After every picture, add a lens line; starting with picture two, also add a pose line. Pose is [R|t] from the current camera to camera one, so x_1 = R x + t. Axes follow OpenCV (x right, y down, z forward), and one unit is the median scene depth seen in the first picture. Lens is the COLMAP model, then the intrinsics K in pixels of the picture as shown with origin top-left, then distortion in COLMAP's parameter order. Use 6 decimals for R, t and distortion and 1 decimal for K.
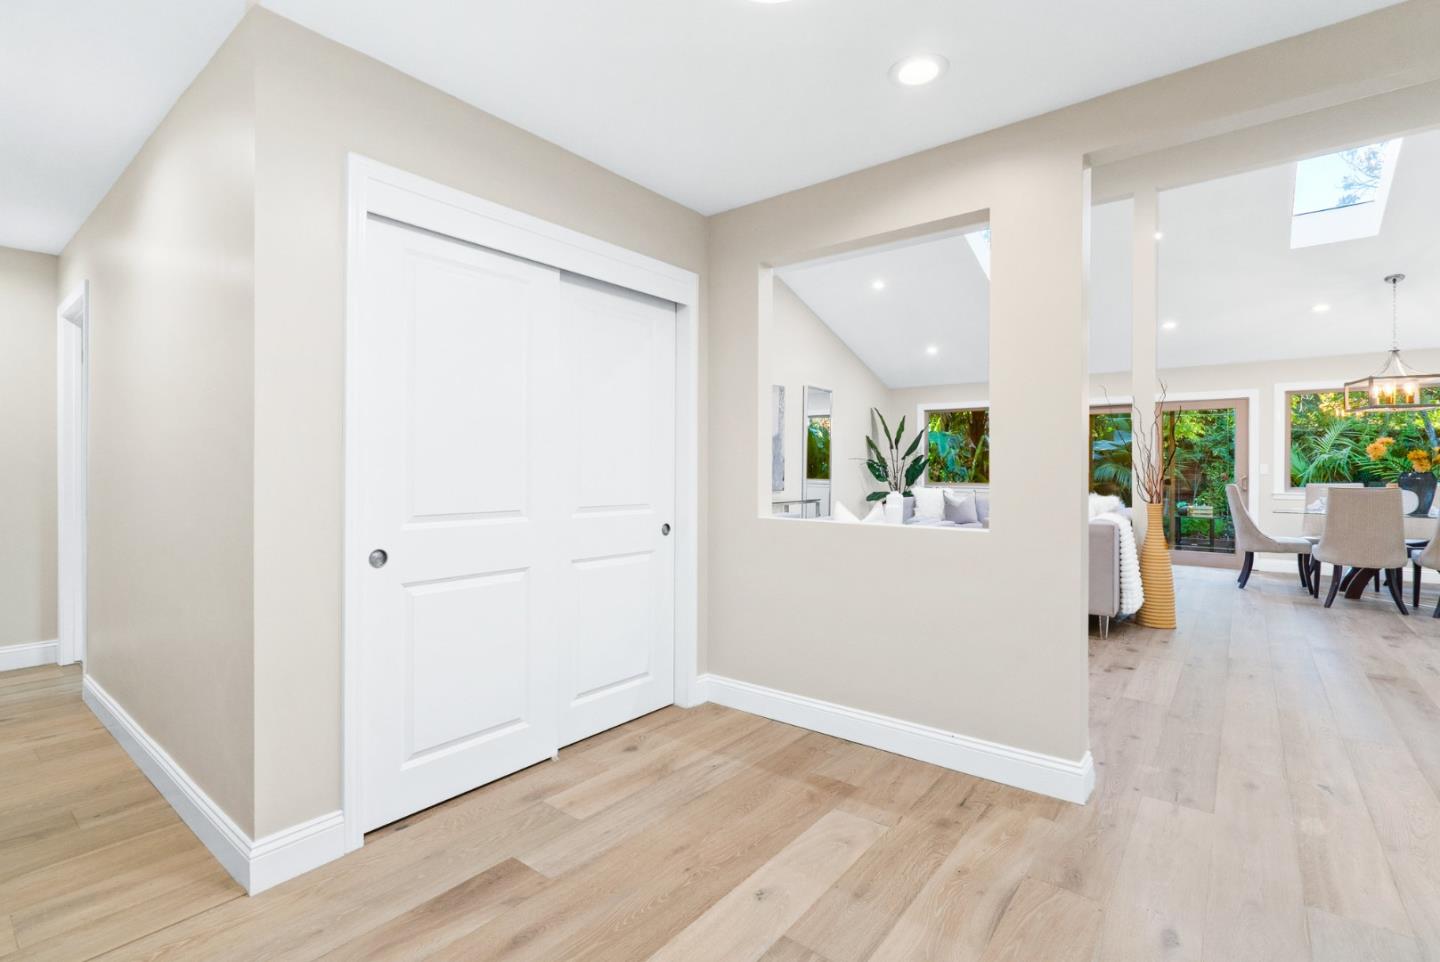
lens RADIAL K [[657.5, 0, 716.1], [0, 657.5, 478.0], [0, 0, 1]] dist [-0.002269, -0.000047]
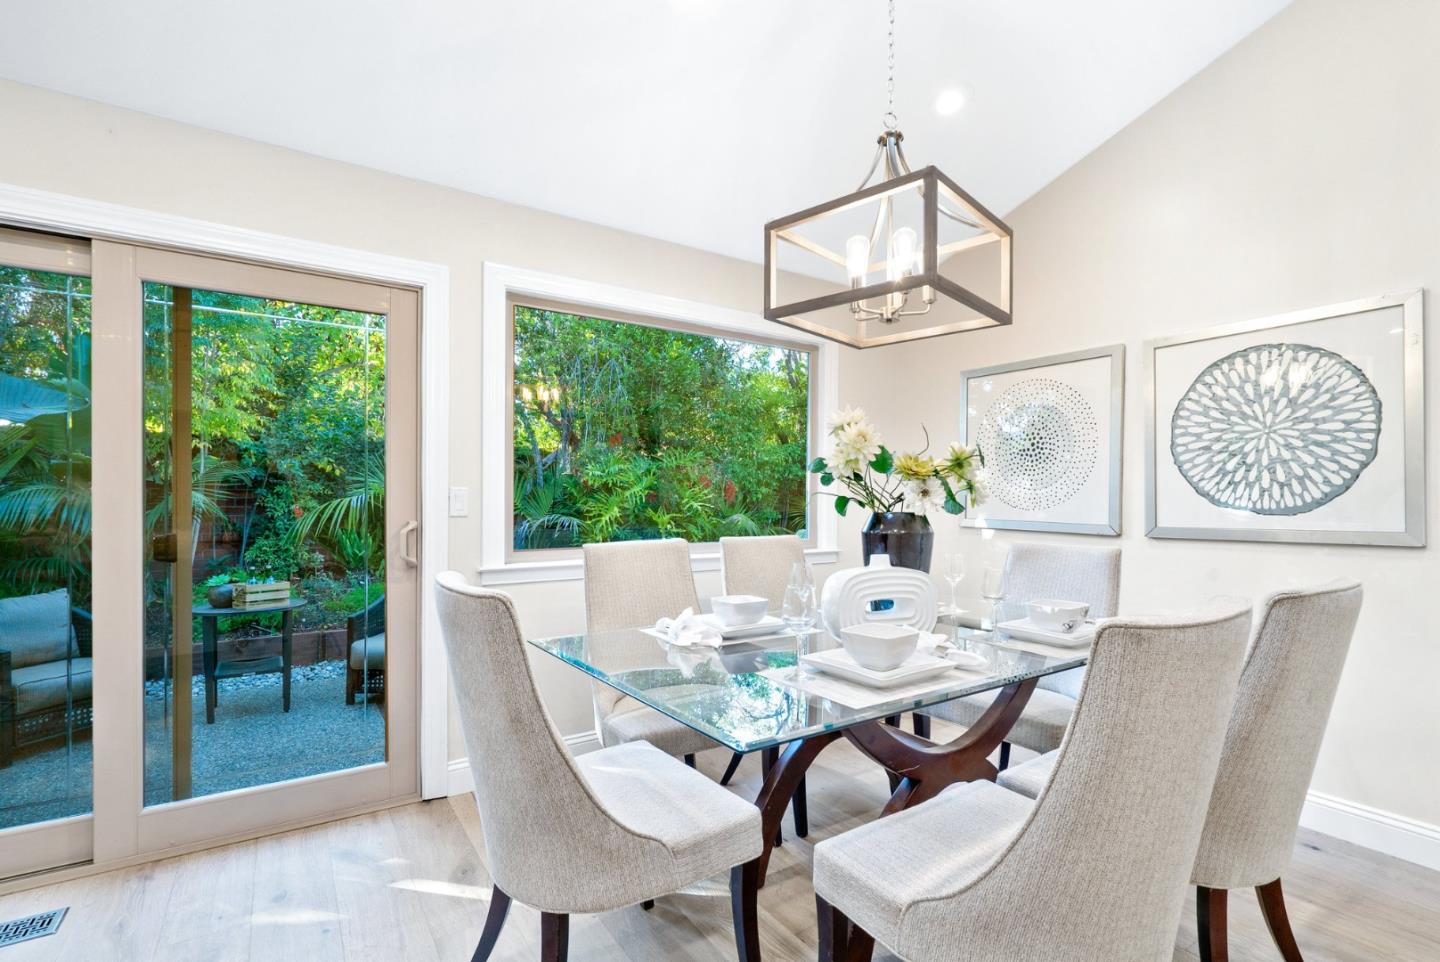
lens RADIAL K [[671.5, 0, 718.7], [0, 671.5, 506.5], [0, 0, 1]] dist [0.000302, 0.000176]
pose [[0.310959, -0.007243, 0.950396, 0.396526], [0.005241, 0.999969, 0.005906, -0.009246], [-0.950409, 0.003144, 0.310987, 0.557973]]
